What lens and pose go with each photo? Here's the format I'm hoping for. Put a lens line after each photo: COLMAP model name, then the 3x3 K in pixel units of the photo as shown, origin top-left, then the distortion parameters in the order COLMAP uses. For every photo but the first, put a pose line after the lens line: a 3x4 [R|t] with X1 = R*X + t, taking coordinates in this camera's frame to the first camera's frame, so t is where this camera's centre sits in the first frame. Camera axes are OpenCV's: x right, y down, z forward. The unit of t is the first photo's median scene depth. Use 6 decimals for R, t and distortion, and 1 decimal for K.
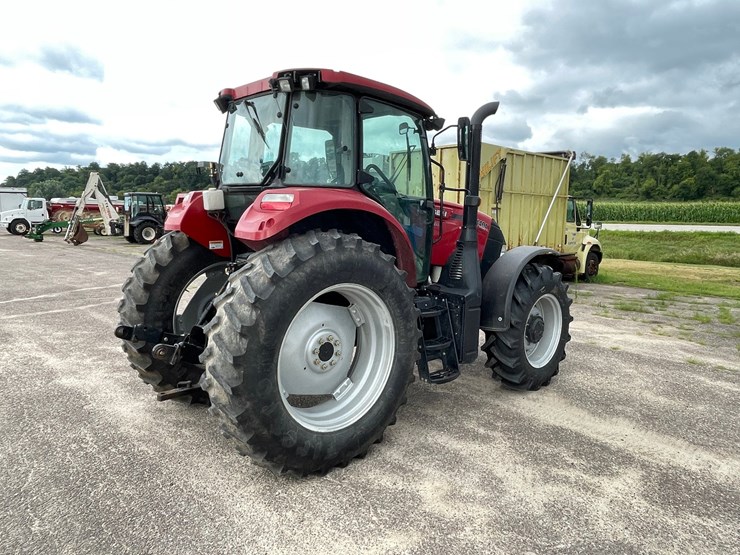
lens RADIAL K [[516.0, 0, 366.6], [0, 516.0, 274.9], [0, 0, 1]] dist [-0.002473, -0.002332]
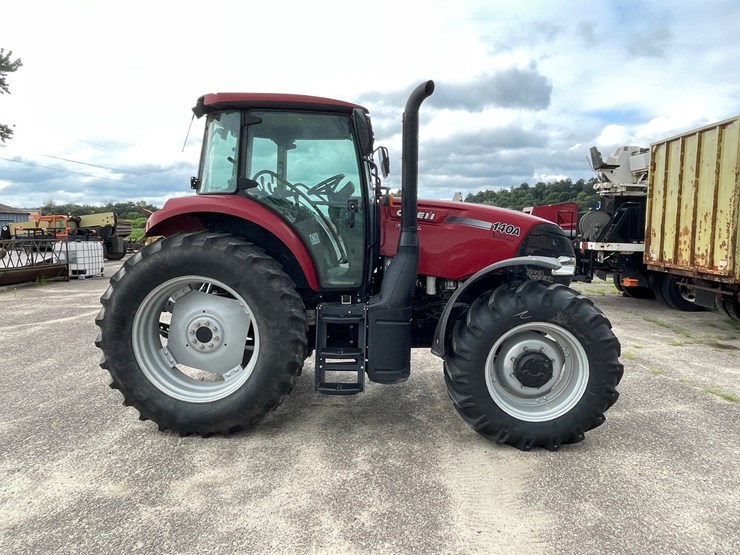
lens RADIAL K [[507.9, 0, 353.9], [0, 507.9, 278.2], [0, 0, 1]] dist [-0.001000, 0.000150]
pose [[0.687682, 0.062078, -0.723353, 0.938048], [-0.078568, 0.996850, 0.010856, -0.017300], [0.721748, 0.049367, 0.690393, 0.426726]]
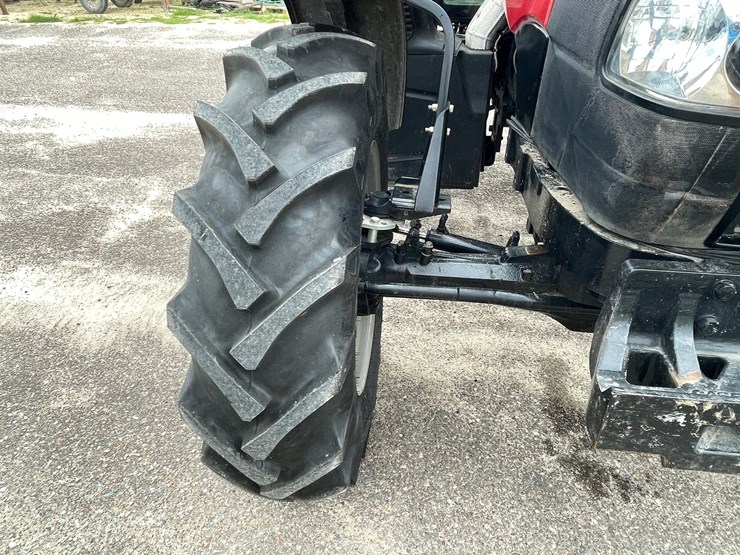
lens RADIAL K [[526.3, 0, 379.9], [0, 526.3, 276.4], [0, 0, 1]] dist [0.000454, 0.000901]
pose [[-0.748839, 0.334933, -0.571892, 0.673762], [-0.105218, 0.791880, 0.601544, -0.118317], [0.654347, 0.510633, -0.557750, 1.720622]]
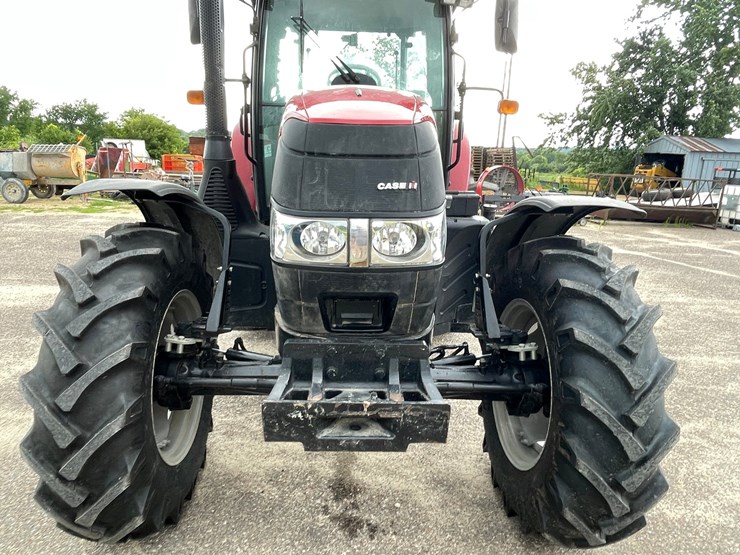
lens RADIAL K [[506.9, 0, 368.6], [0, 506.9, 280.5], [0, 0, 1]] dist [-0.003221, 0.000100]
pose [[-0.640368, 0.149336, -0.753411, 0.724257], [-0.142468, 0.940799, 0.307571, -0.181258], [0.754740, 0.304296, -0.581182, 1.937342]]
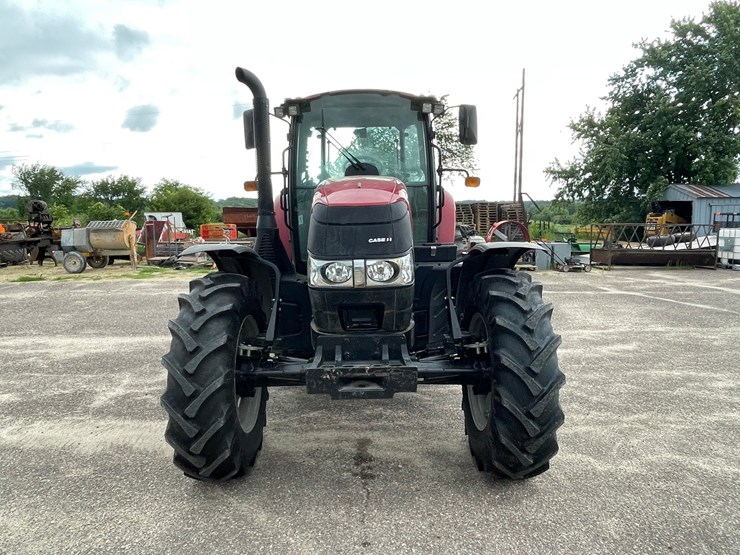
lens RADIAL K [[496.2, 0, 368.9], [0, 496.2, 276.1], [0, 0, 1]] dist [0.002261, -0.001633]
pose [[-0.674011, 0.083255, -0.734015, 0.898202], [-0.092677, 0.976249, 0.195831, -0.212844], [0.732884, 0.200019, -0.650287, 2.125848]]
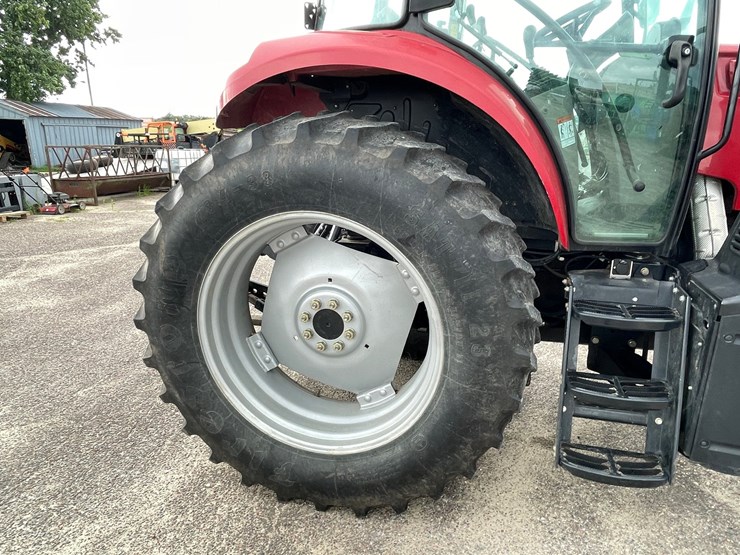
lens RADIAL K [[471.7, 0, 373.1], [0, 471.7, 275.7], [0, 0, 1]] dist [-0.023419, -0.001798]
pose [[0.563118, 0.229606, -0.793838, 0.363374], [-0.141875, 0.973224, 0.180850, -0.014592], [0.814107, 0.010786, 0.580615, 0.690780]]
